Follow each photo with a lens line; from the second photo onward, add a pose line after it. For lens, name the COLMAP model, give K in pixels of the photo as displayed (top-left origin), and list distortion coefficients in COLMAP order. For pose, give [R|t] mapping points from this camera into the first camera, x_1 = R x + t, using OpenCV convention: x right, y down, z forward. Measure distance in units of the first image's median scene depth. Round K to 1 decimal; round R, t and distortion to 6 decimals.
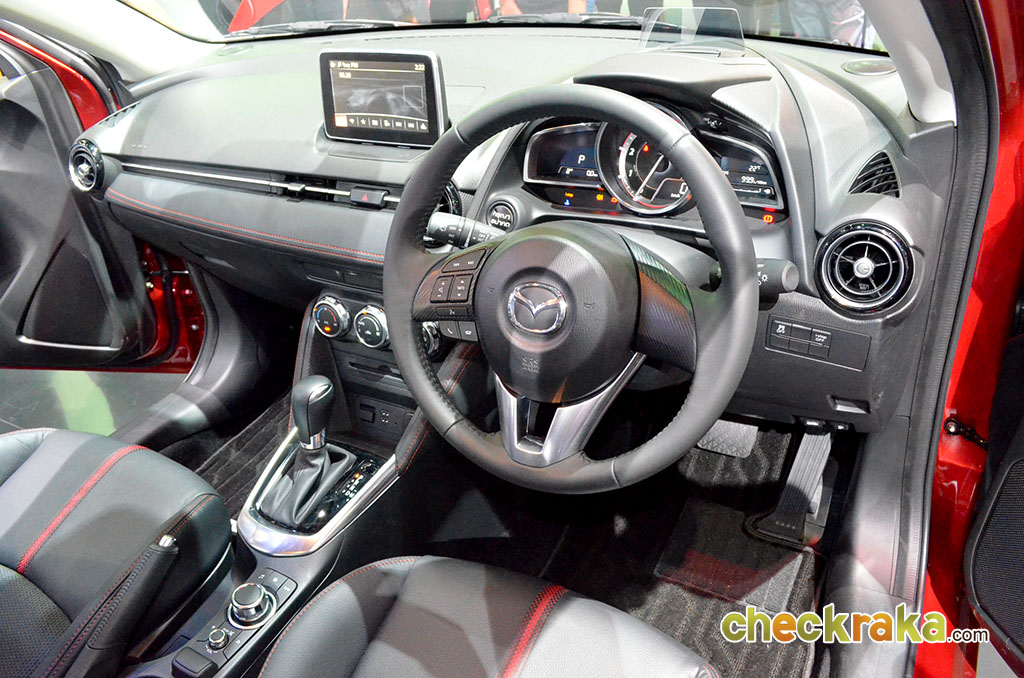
lens RADIAL K [[809.9, 0, 512.0], [0, 809.9, 339.0], [0, 0, 1]] dist [-0.043159, 0.004684]
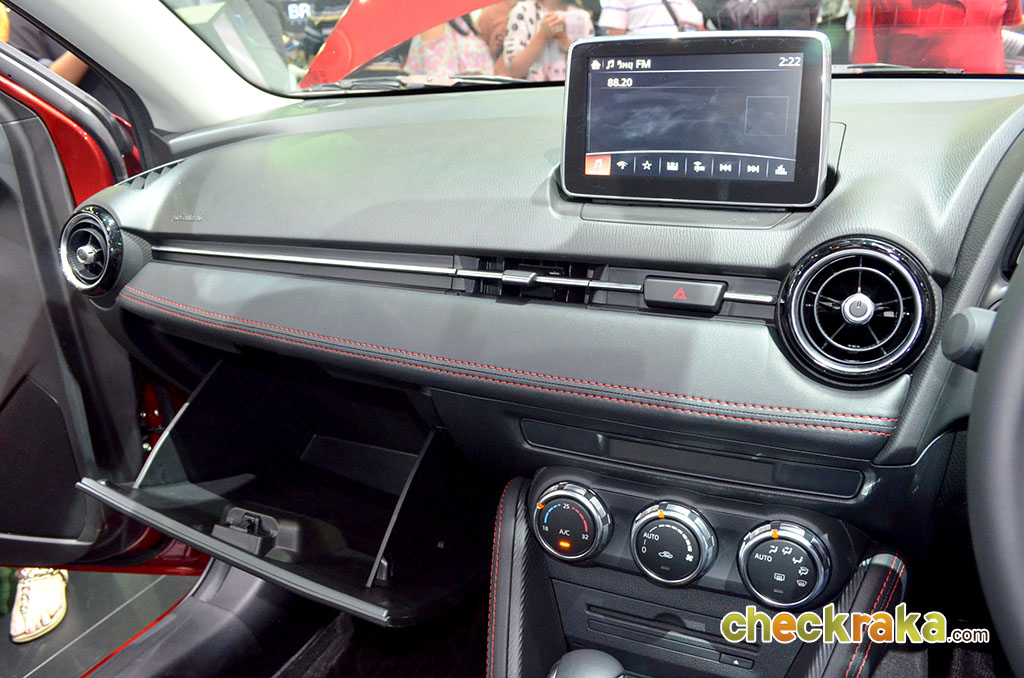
lens RADIAL K [[777.1, 0, 512.0], [0, 777.1, 339.0], [0, 0, 1]] dist [-0.069772, -0.001384]
pose [[0.994968, 0.017916, 0.098581, -0.317994], [0.001688, 0.980747, -0.195276, -0.045831], [-0.100182, 0.194460, 0.975781, 0.495770]]
